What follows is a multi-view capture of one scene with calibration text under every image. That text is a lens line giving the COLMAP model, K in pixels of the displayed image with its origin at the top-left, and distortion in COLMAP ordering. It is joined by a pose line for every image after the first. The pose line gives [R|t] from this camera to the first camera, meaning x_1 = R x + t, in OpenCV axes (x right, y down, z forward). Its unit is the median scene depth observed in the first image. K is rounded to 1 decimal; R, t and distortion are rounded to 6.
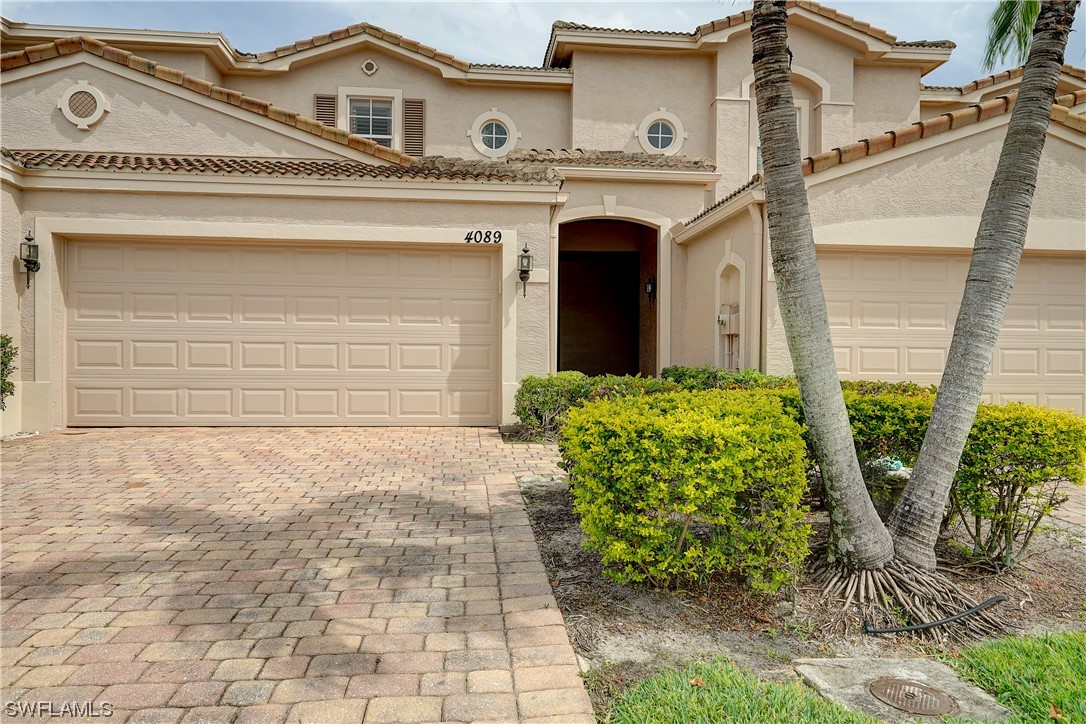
lens RADIAL K [[741.1, 0, 543.0], [0, 741.1, 362.0], [0, 0, 1]] dist [0.003655, 0.000814]
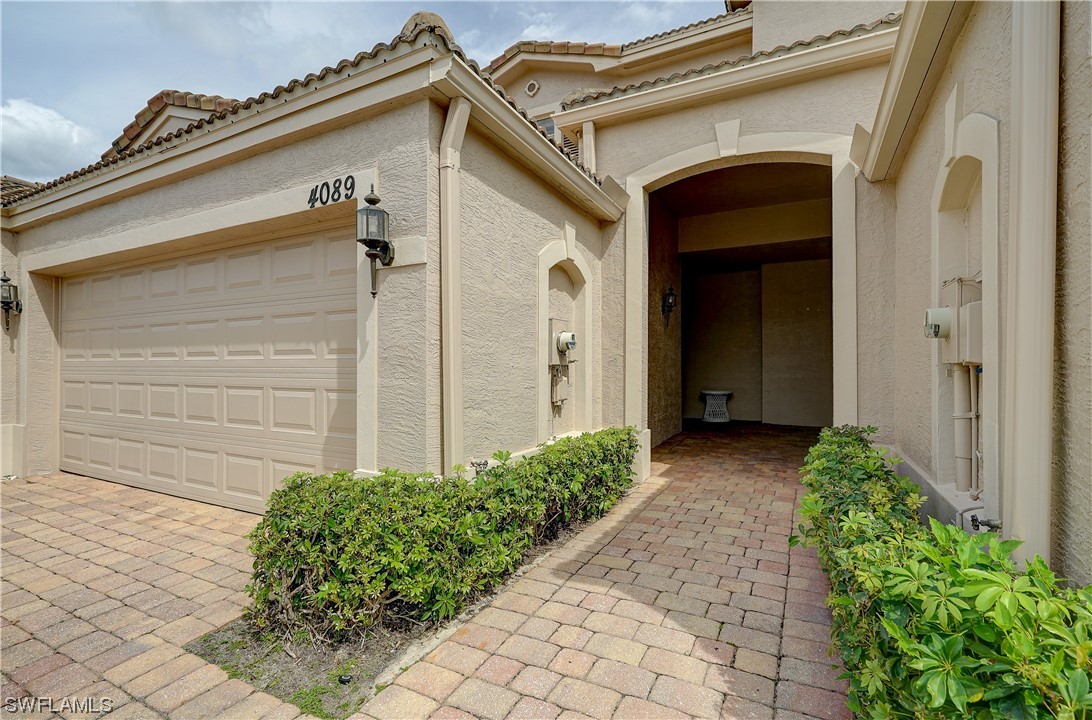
lens RADIAL K [[506.0, 0, 546.0], [0, 506.0, 360.0], [0, 0, 1]] dist [-0.008799, -0.000235]
pose [[0.829530, -0.015889, -0.558236, 0.243047], [0.002904, 0.999704, -0.024139, -0.037032], [0.558454, 0.018403, 0.829331, 0.764373]]
